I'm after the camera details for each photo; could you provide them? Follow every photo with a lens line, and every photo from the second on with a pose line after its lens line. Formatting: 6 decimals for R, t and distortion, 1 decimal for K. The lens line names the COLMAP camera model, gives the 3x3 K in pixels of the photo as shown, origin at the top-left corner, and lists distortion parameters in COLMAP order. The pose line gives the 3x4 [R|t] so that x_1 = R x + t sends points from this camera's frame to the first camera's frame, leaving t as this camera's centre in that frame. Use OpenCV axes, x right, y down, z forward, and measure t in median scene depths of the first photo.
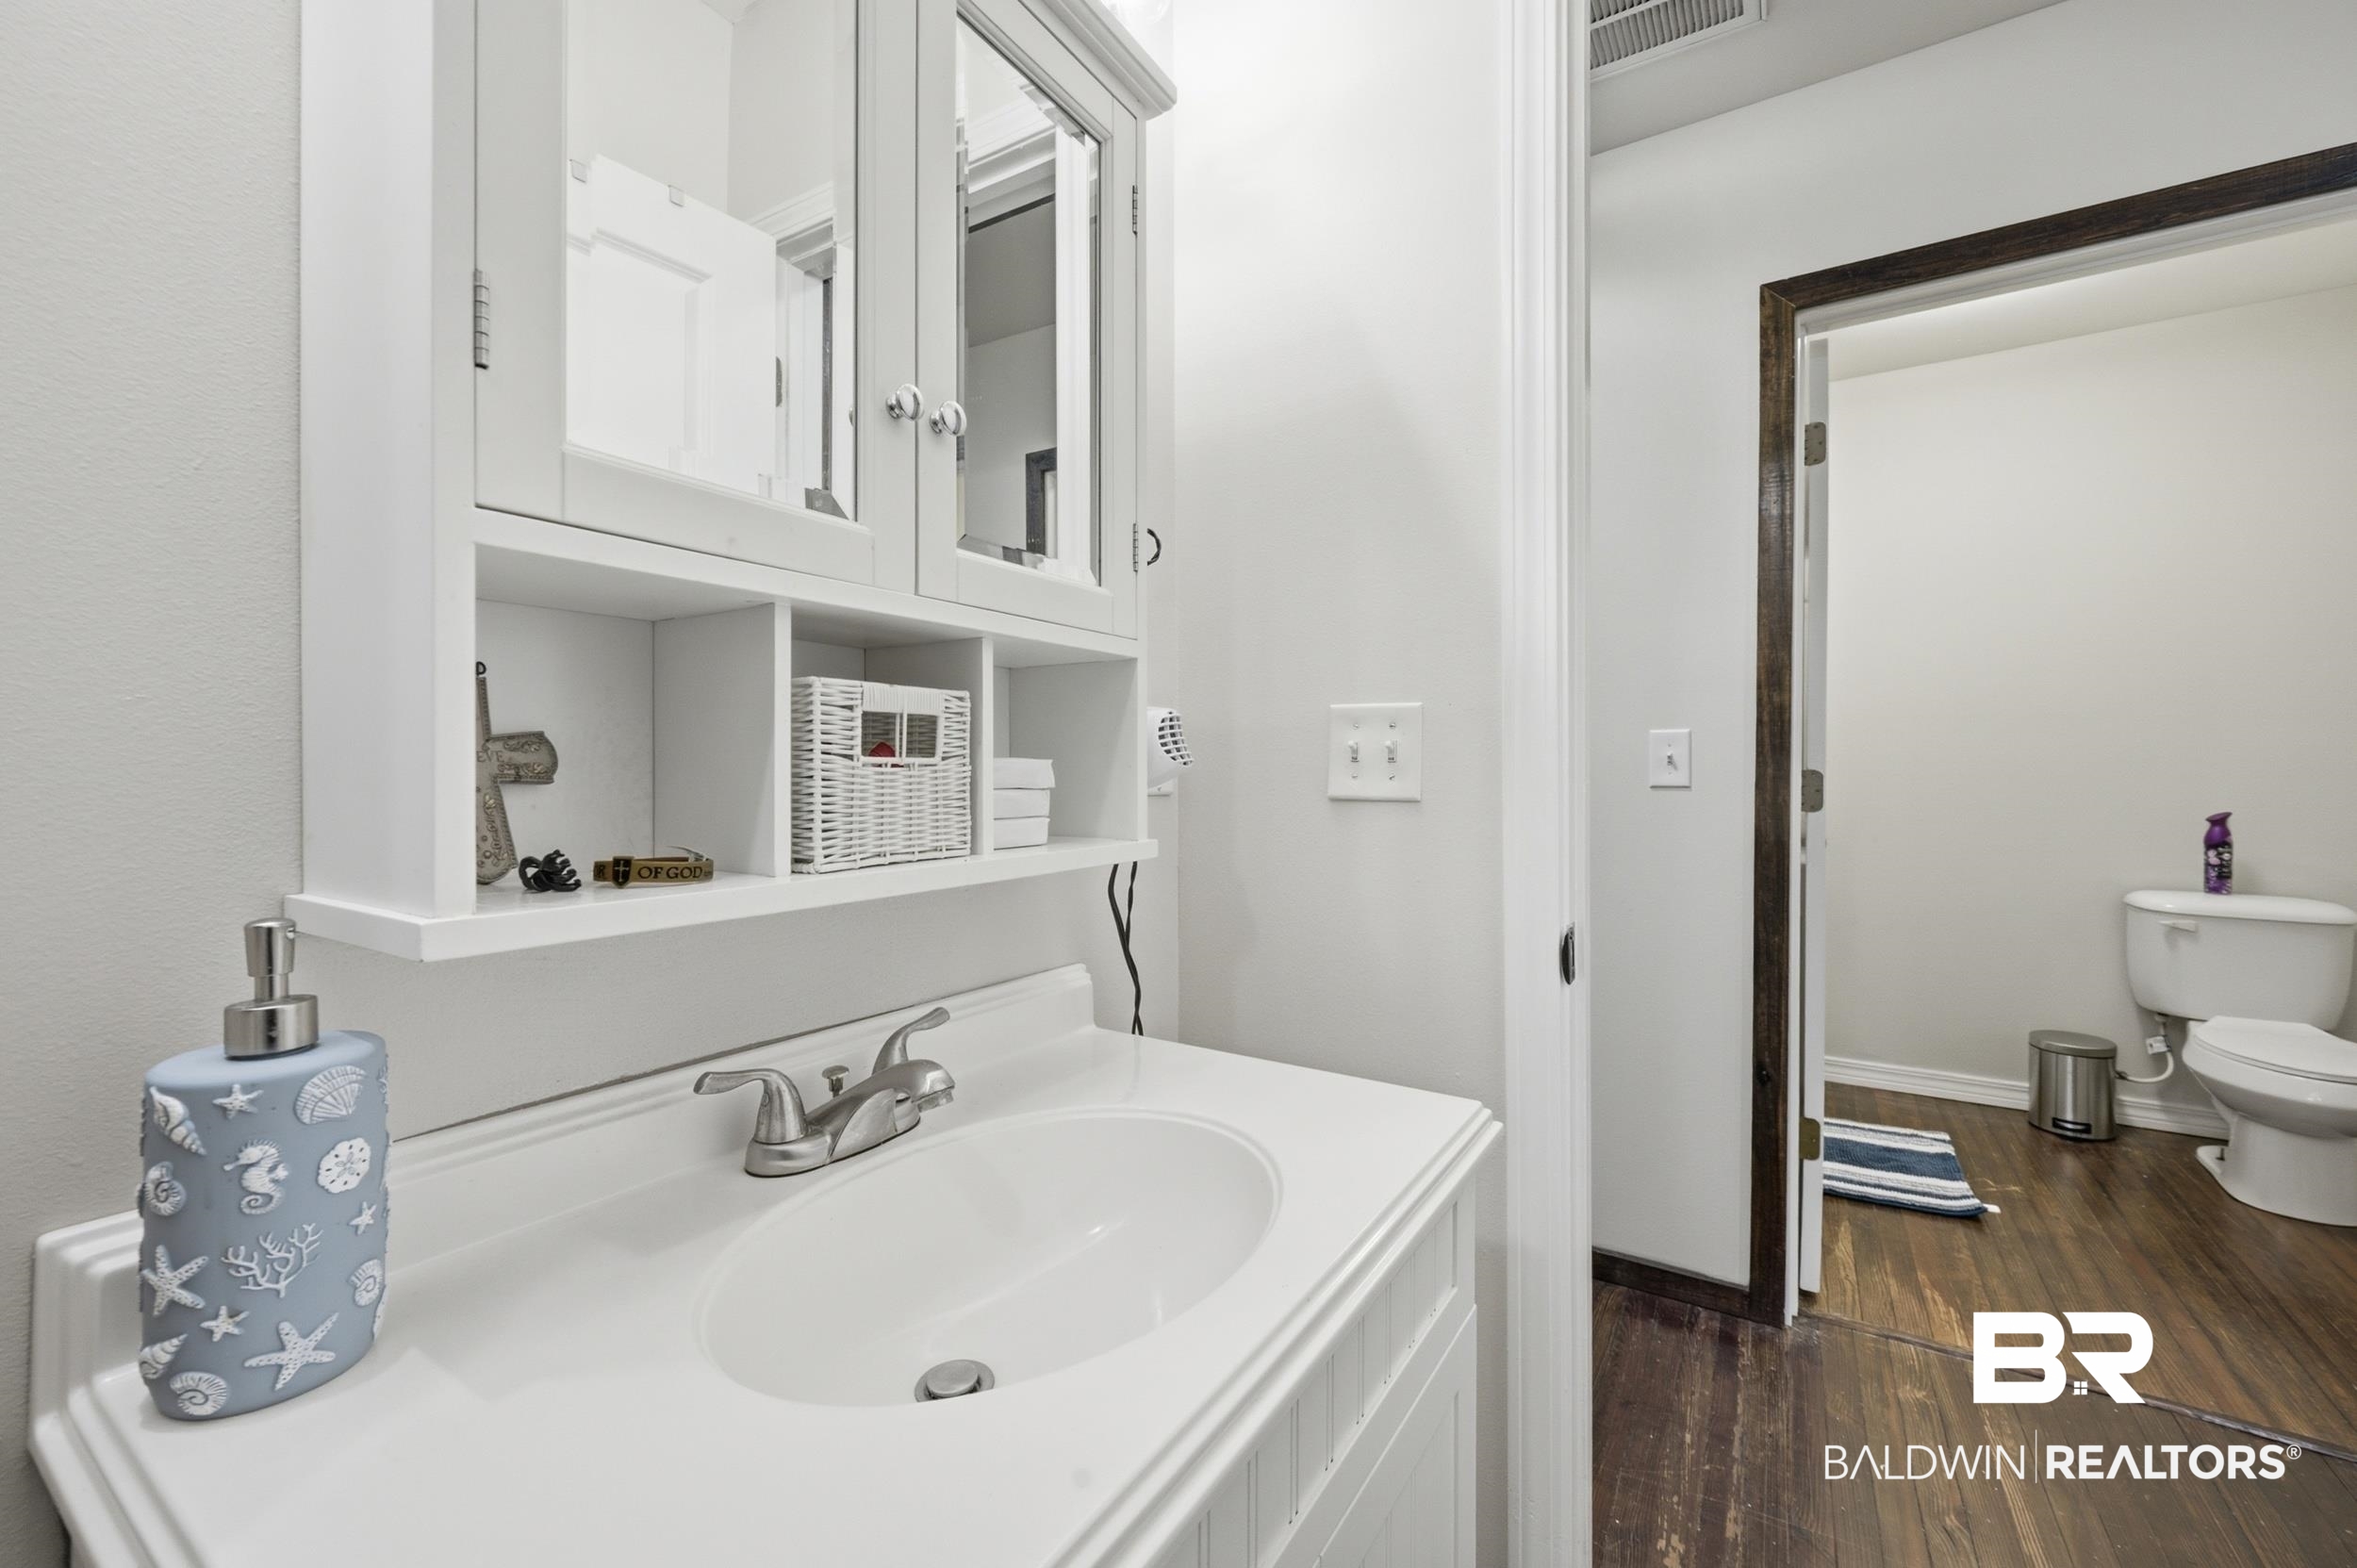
lens RADIAL K [[953.4, 0, 1182.3], [0, 953.4, 782.7], [0, 0, 1]] dist [-0.002581, 0.000060]
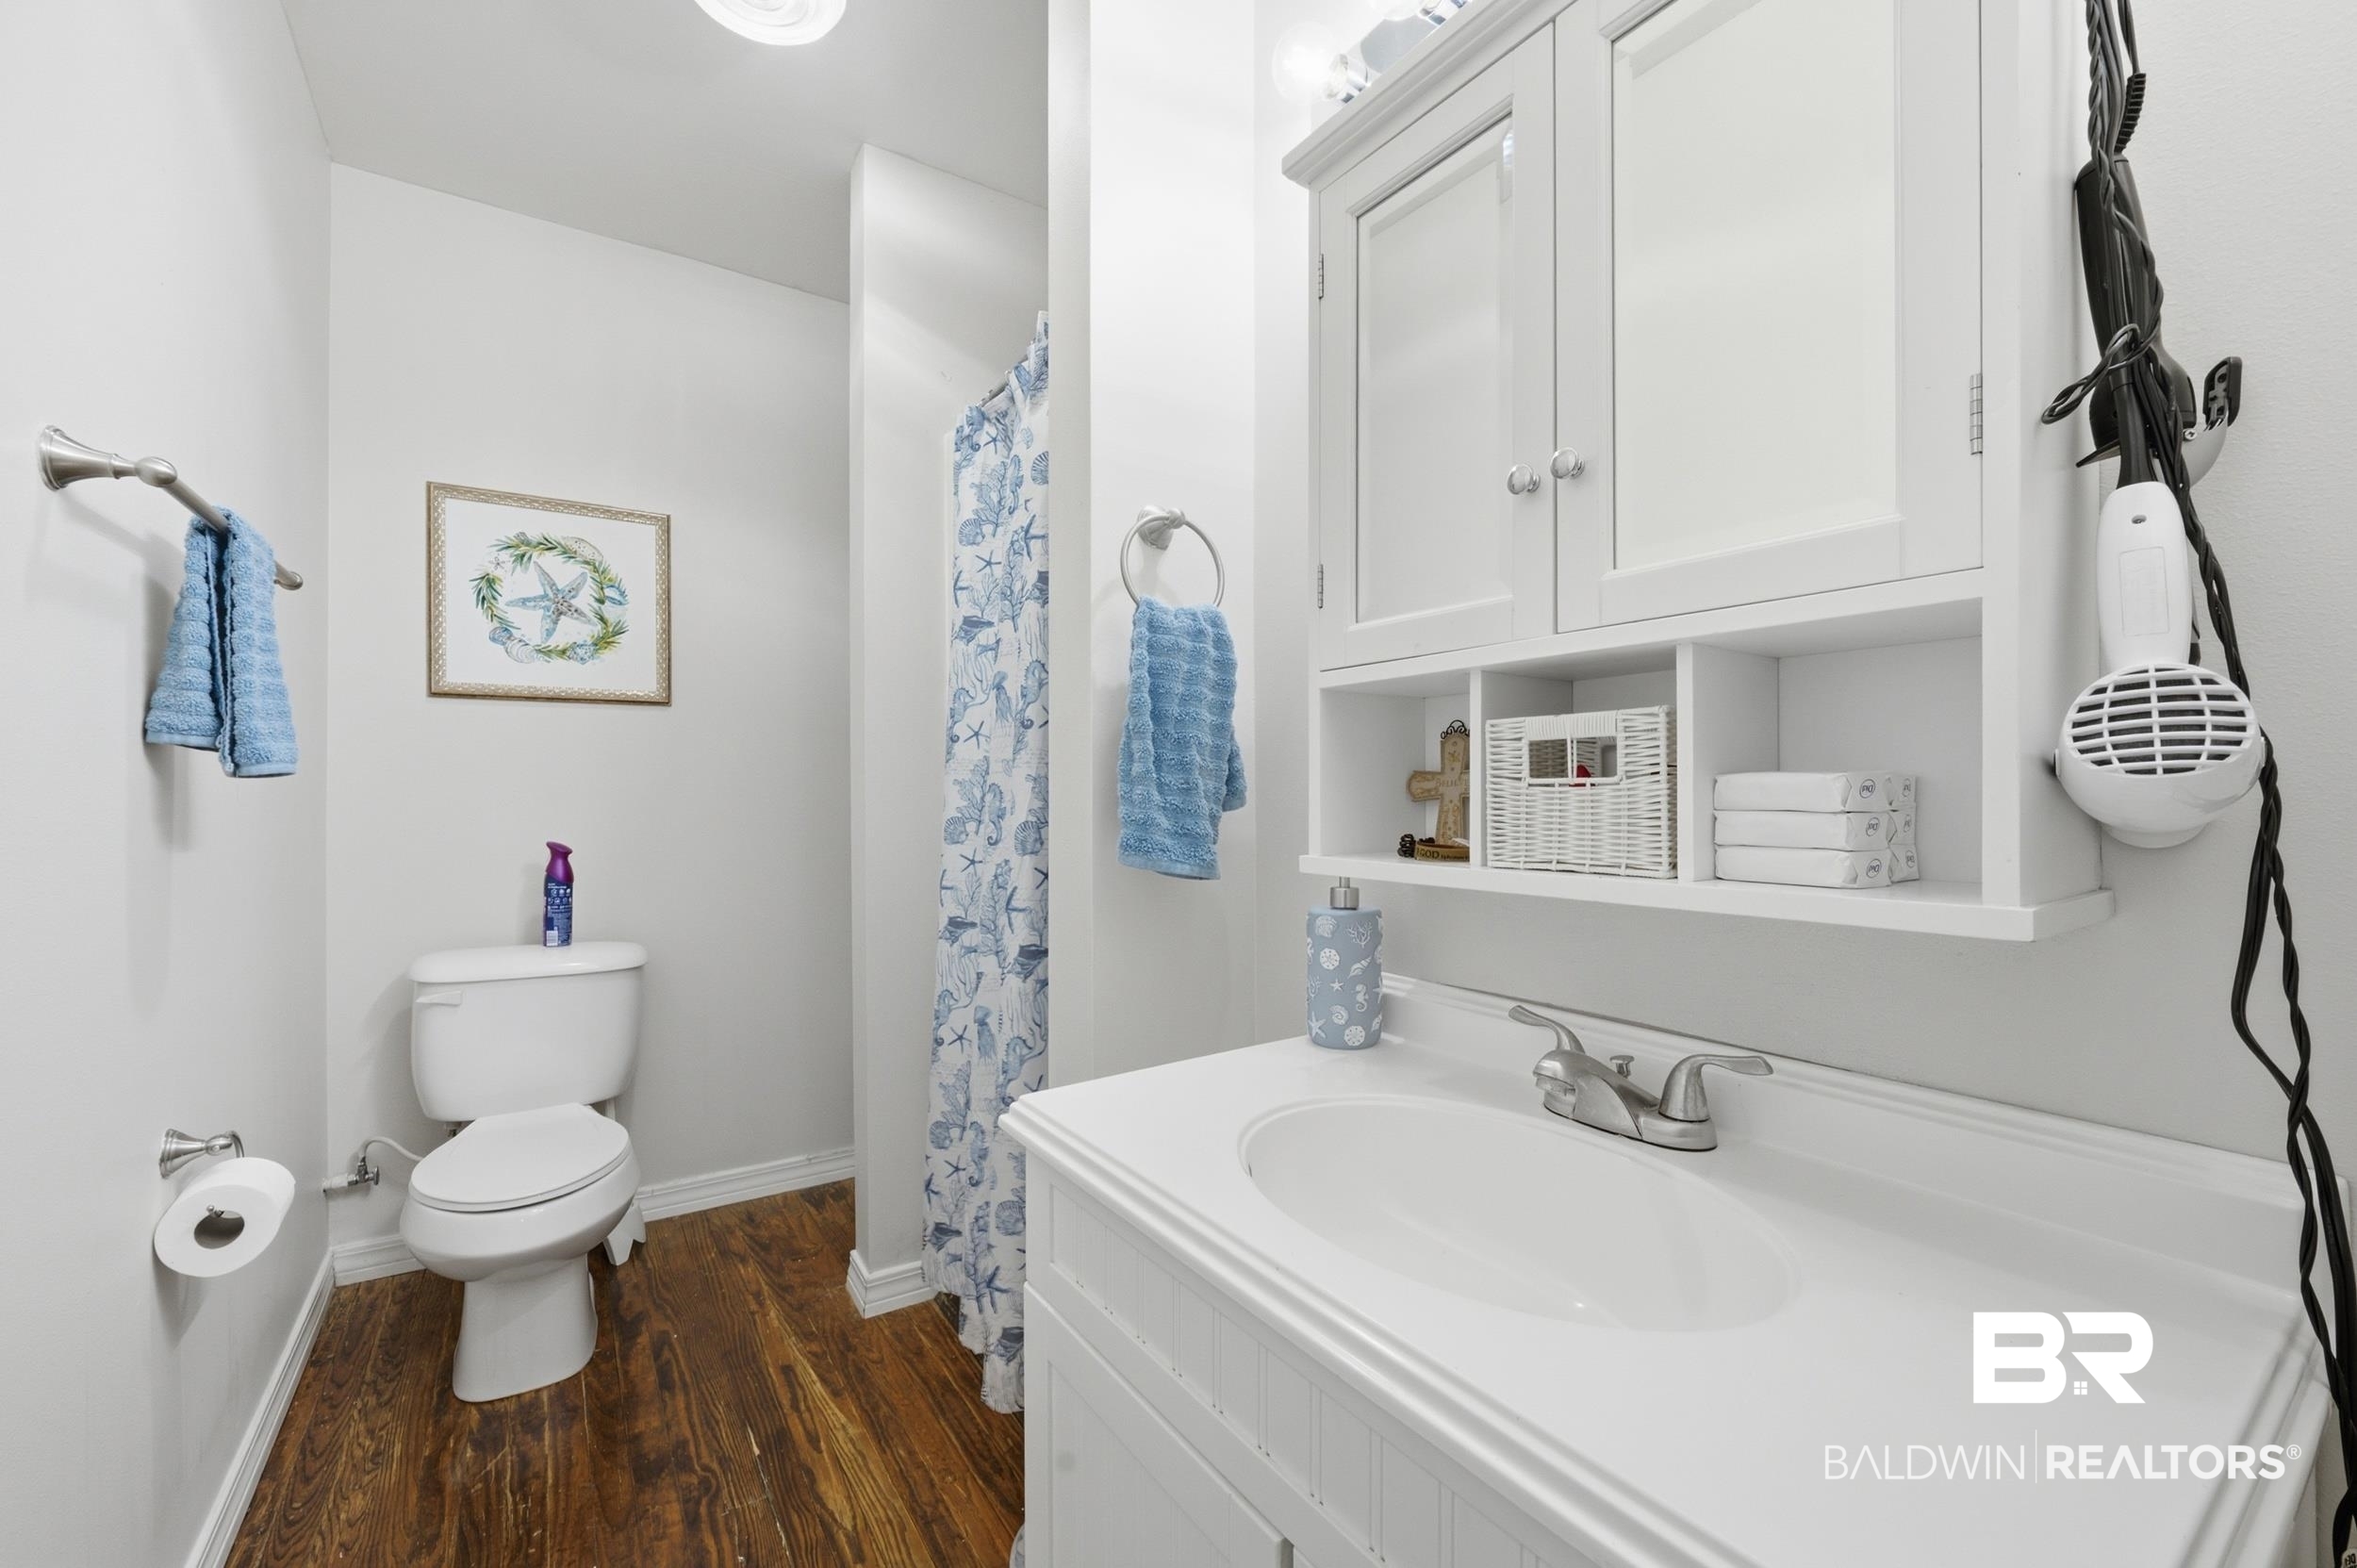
lens RADIAL K [[953.4, 0, 1183.4], [0, 953.4, 785.3], [0, 0, 1]] dist [-0.002581, 0.000060]
pose [[-0.395207, -0.002735, -0.918588, 0.731743], [-0.003720, 0.999992, -0.001377, -0.011561], [0.918585, 0.002873, -0.395214, 0.815956]]
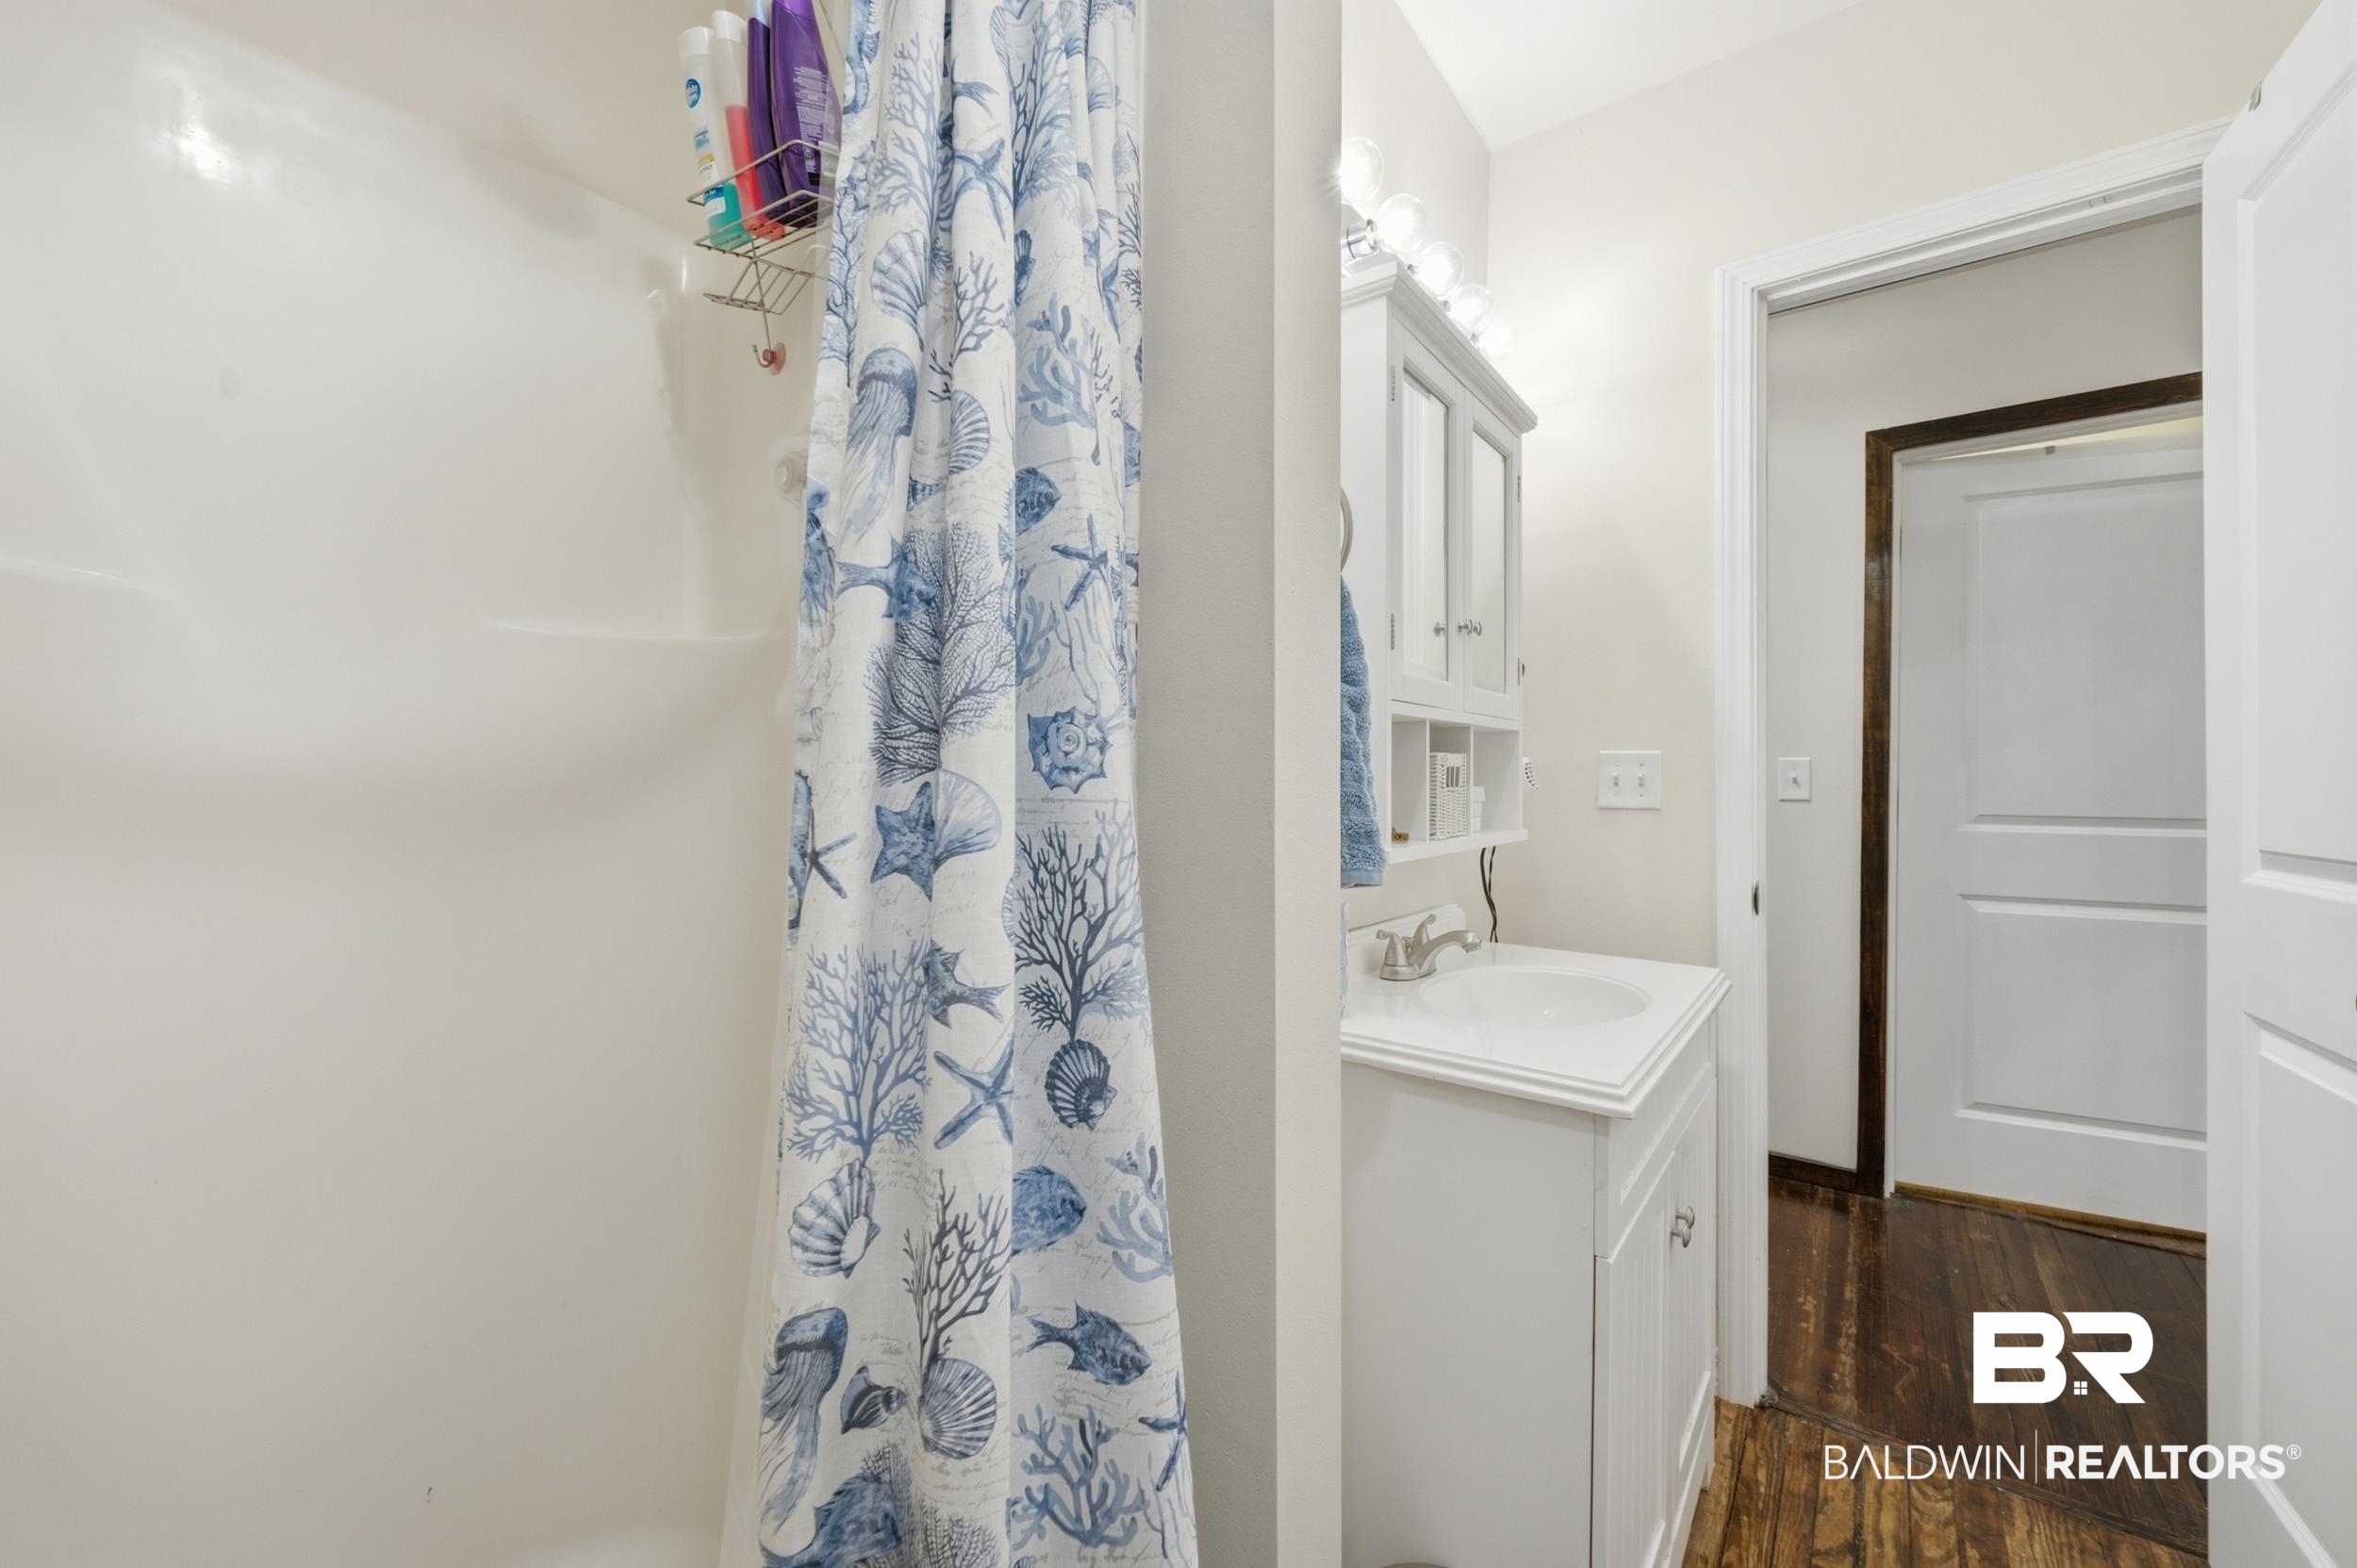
lens RADIAL K [[953.4, 0, 1171.2], [0, 953.4, 789.6], [0, 0, 1]] dist [-0.002581, 0.000060]
pose [[0.997262, 0.002618, -0.073904, -0.605840], [-0.002812, 0.999993, -0.002515, -0.011135], [0.073896, 0.002716, 0.997262, -0.923126]]
